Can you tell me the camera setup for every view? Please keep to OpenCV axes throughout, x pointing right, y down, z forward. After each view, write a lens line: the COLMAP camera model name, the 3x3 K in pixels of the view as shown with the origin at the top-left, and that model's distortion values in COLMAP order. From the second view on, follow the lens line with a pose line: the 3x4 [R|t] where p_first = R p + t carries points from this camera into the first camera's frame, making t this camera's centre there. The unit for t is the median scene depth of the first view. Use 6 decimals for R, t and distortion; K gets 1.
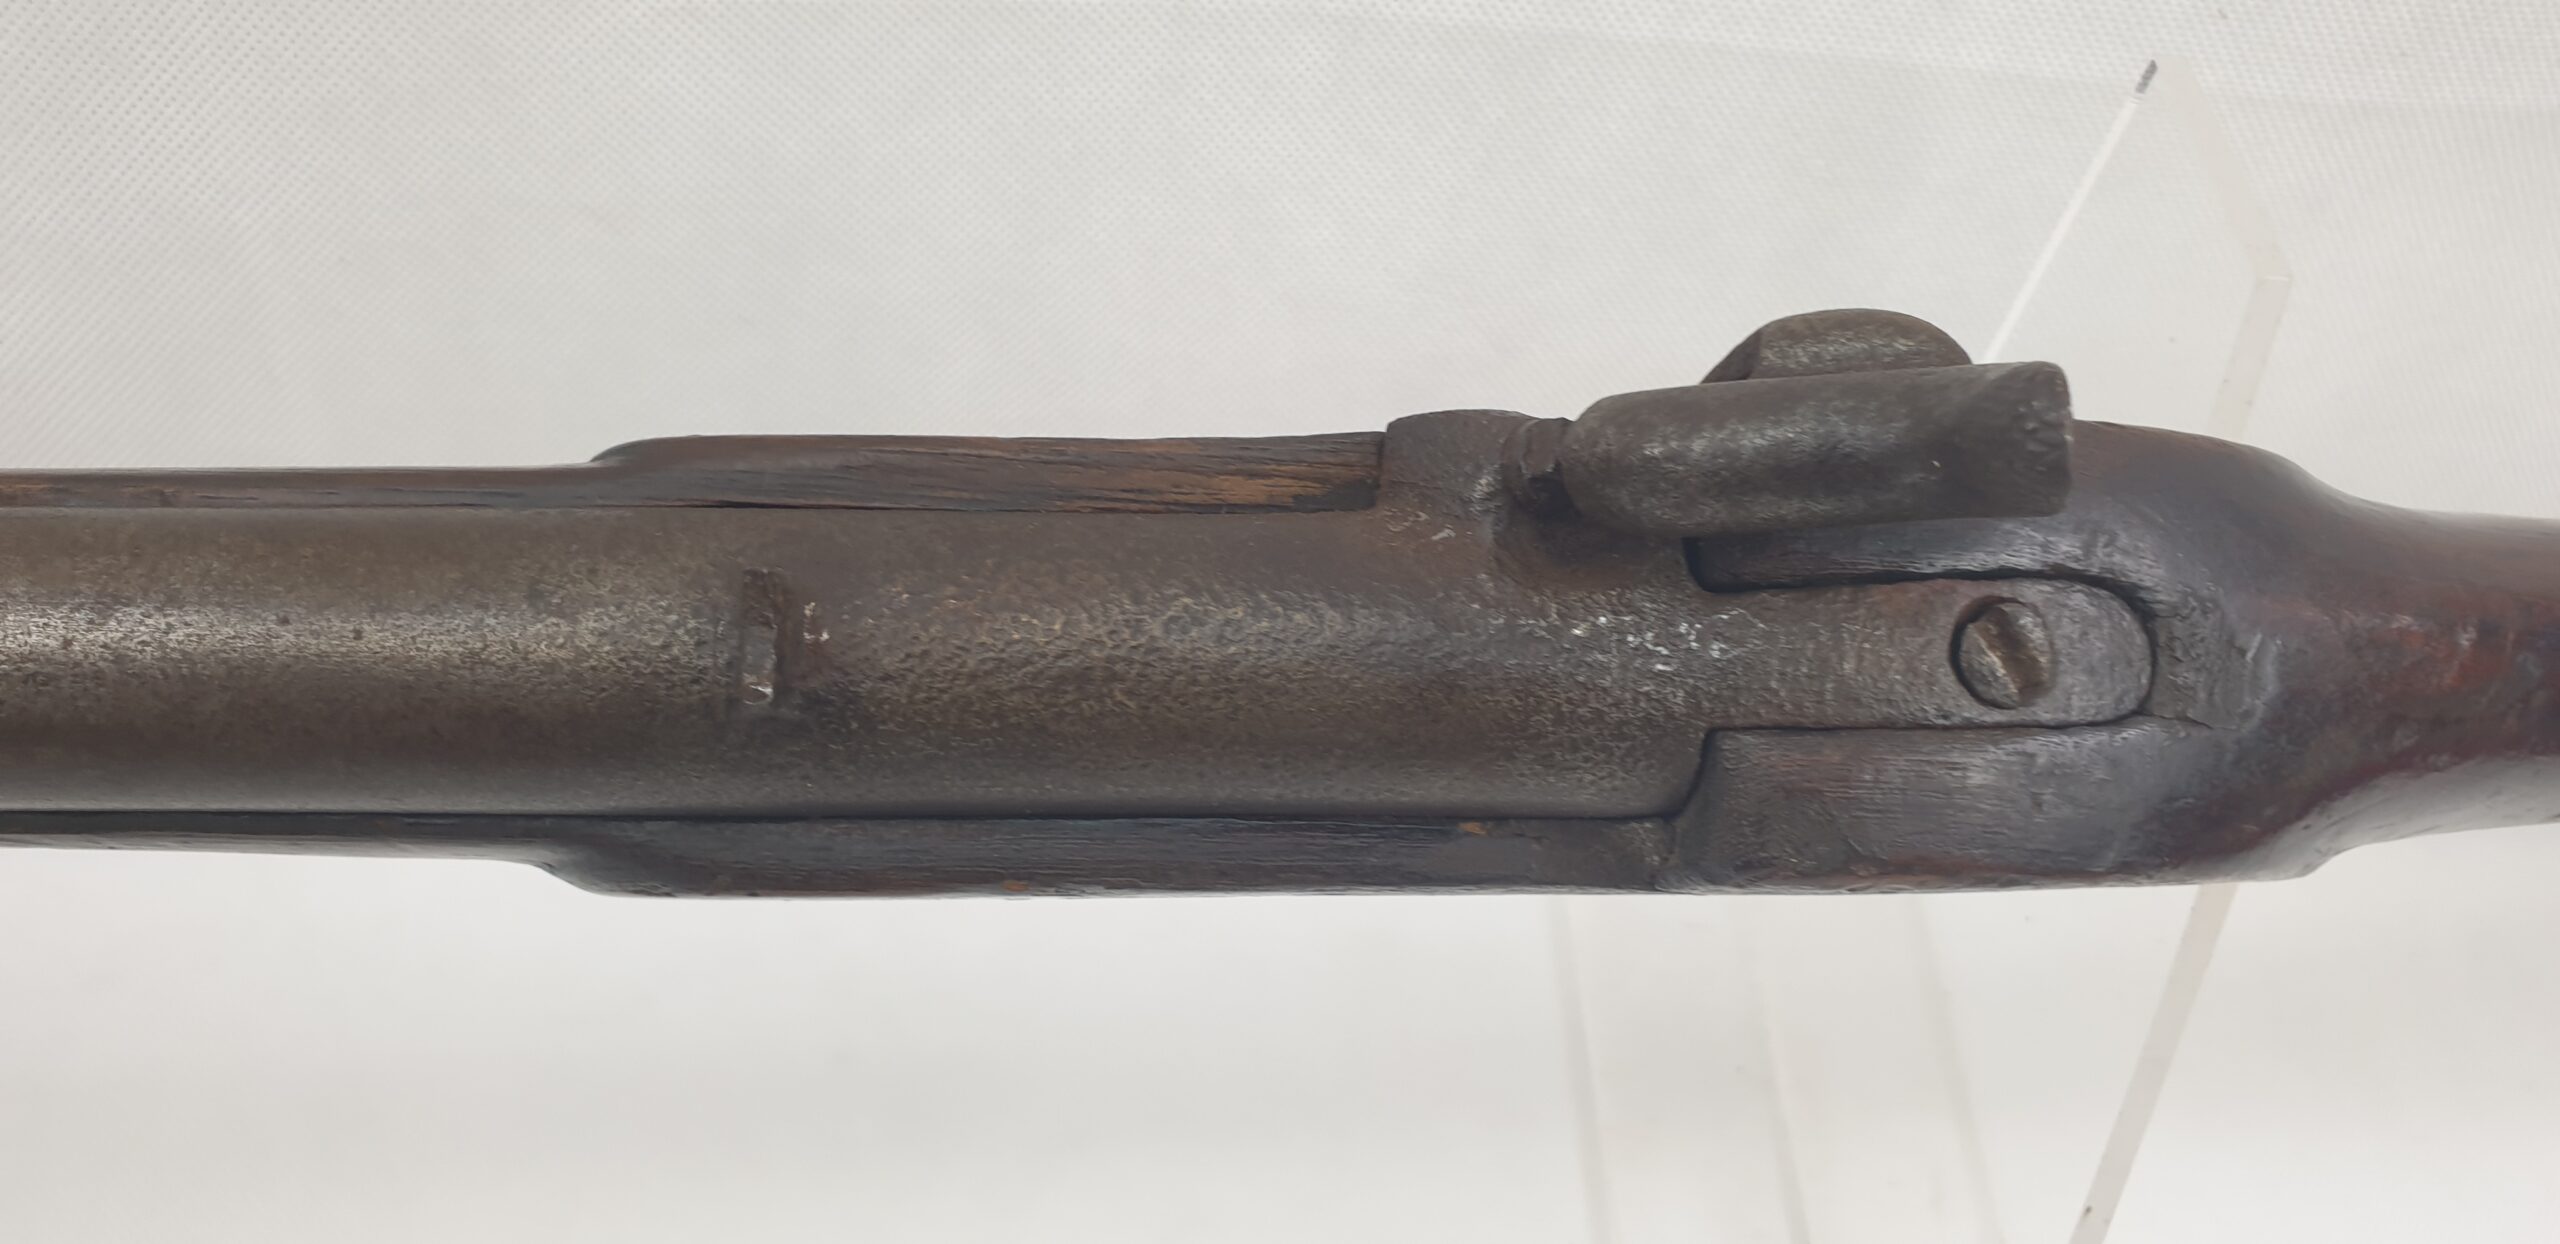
lens RADIAL K [[2027.5, 0, 1270.3], [0, 2027.5, 615.6], [0, 0, 1]] dist [-0.110835, 0.132087]
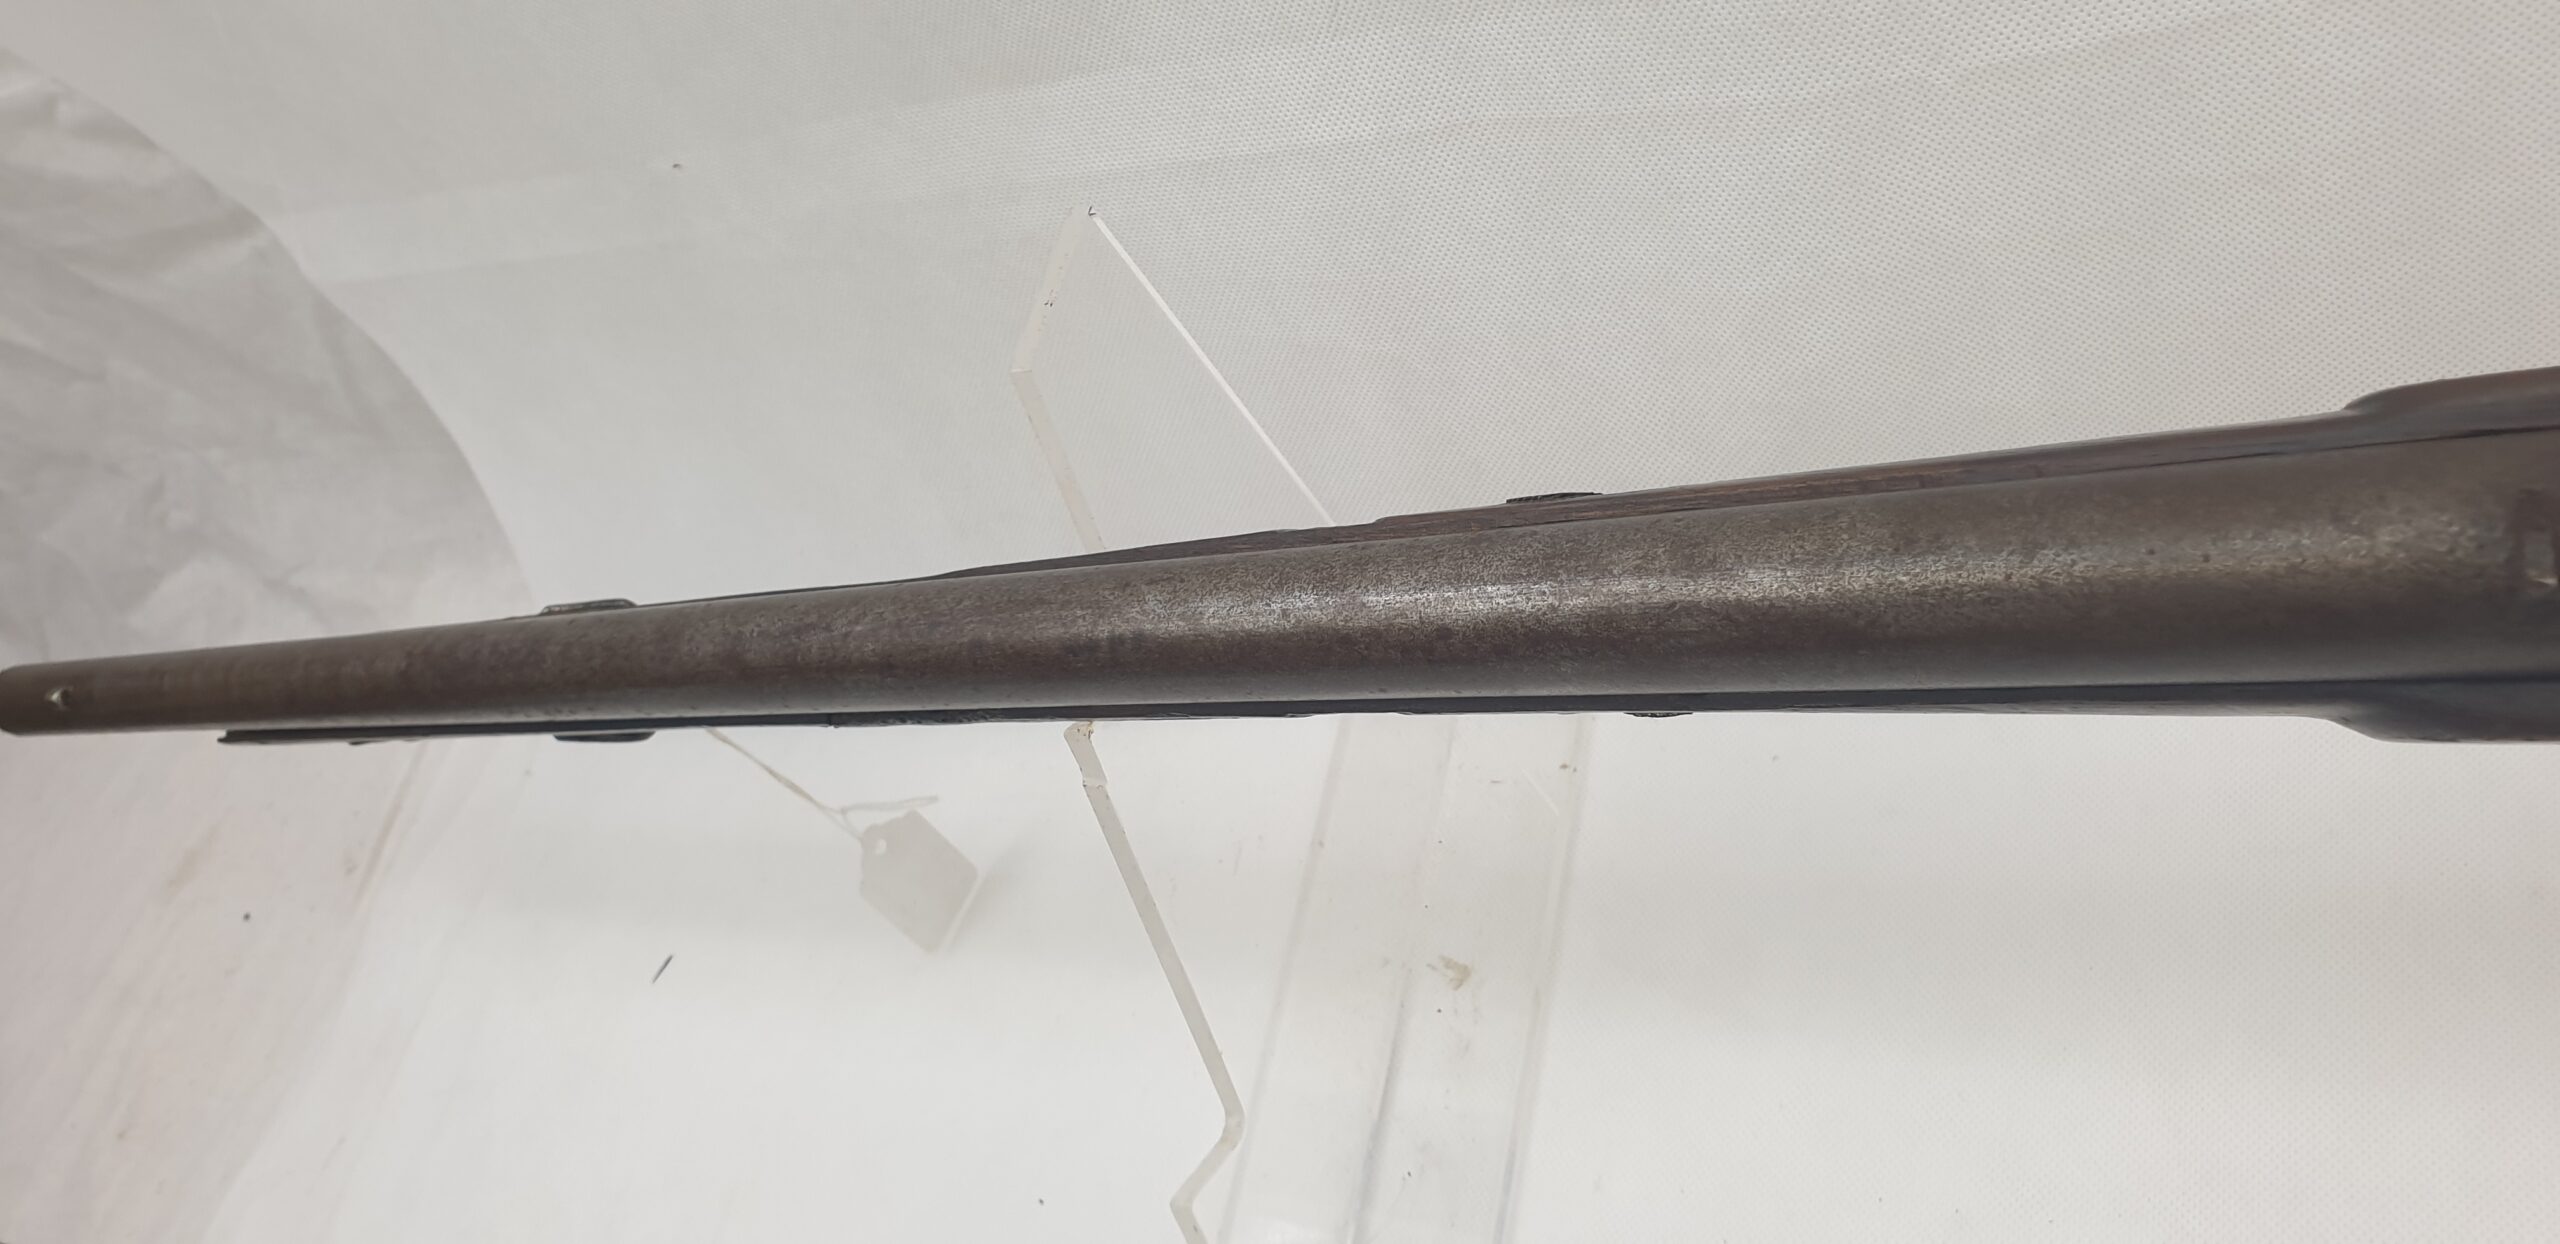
lens RADIAL K [[2027.5, 0, 1270.3], [0, 2027.5, 615.6], [0, 0, 1]] dist [-0.110835, 0.132087]
pose [[0.755922, -0.045347, -0.653089, -0.039520], [0.086884, 0.995723, 0.031427, -0.050928], [0.648871, -0.080499, 0.756629, -0.492178]]
